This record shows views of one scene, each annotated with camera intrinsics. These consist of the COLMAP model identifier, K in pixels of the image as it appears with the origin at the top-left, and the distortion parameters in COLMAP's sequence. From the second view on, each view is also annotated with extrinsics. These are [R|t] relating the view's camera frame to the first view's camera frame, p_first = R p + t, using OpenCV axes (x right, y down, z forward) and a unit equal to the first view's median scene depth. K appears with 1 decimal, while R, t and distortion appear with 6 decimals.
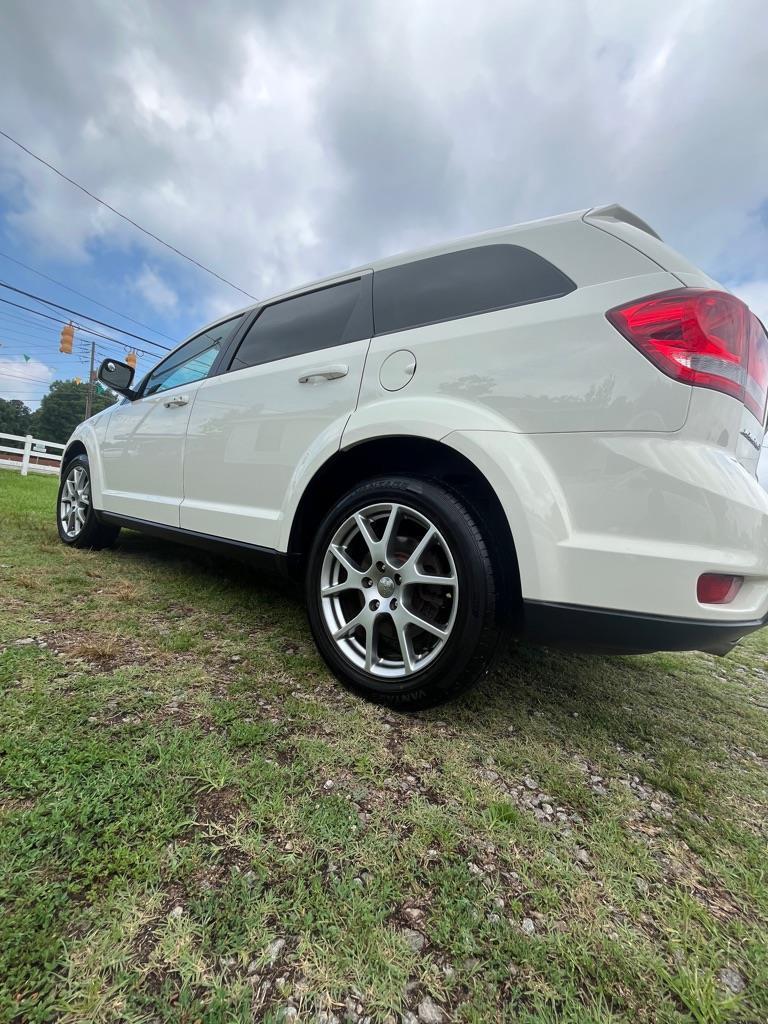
lens RADIAL K [[426.0, 0, 384.0], [0, 426.0, 512.0], [0, 0, 1]] dist [-0.000707, 0.000121]
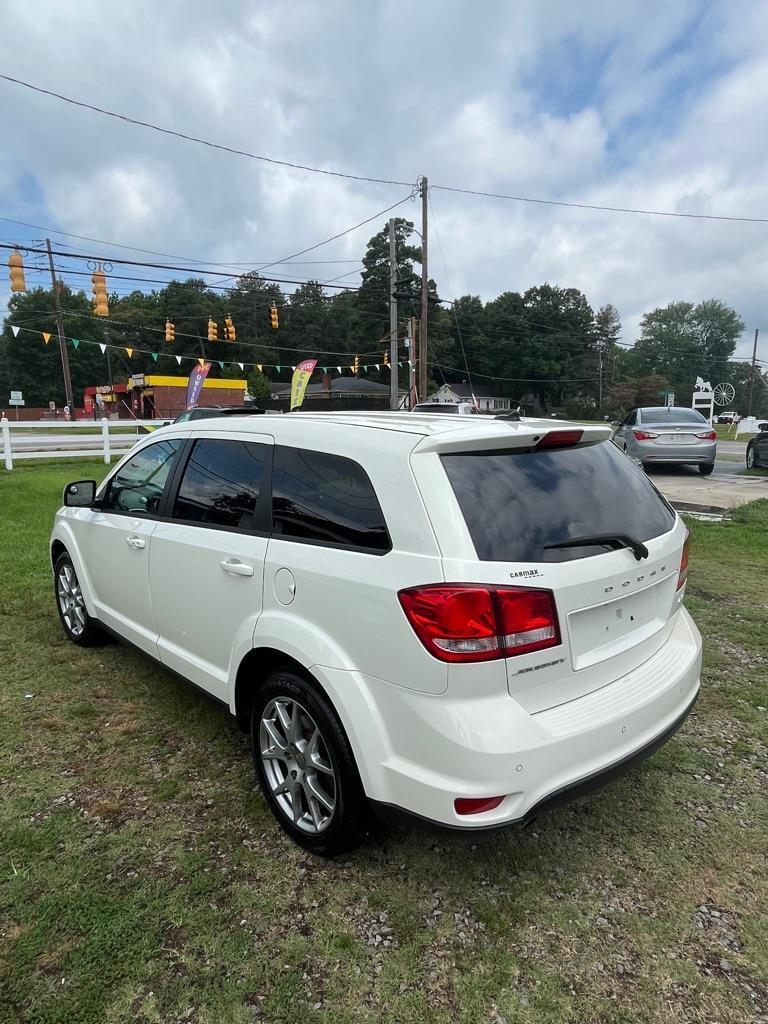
lens RADIAL K [[661.9, 0, 384.0], [0, 661.9, 512.0], [0, 0, 1]] dist [0.001052, -0.000802]
pose [[0.972128, -0.110229, -0.206921, 0.846395], [0.142720, 0.978440, 0.149283, -0.929132], [0.186005, -0.174654, 0.966901, -0.833764]]
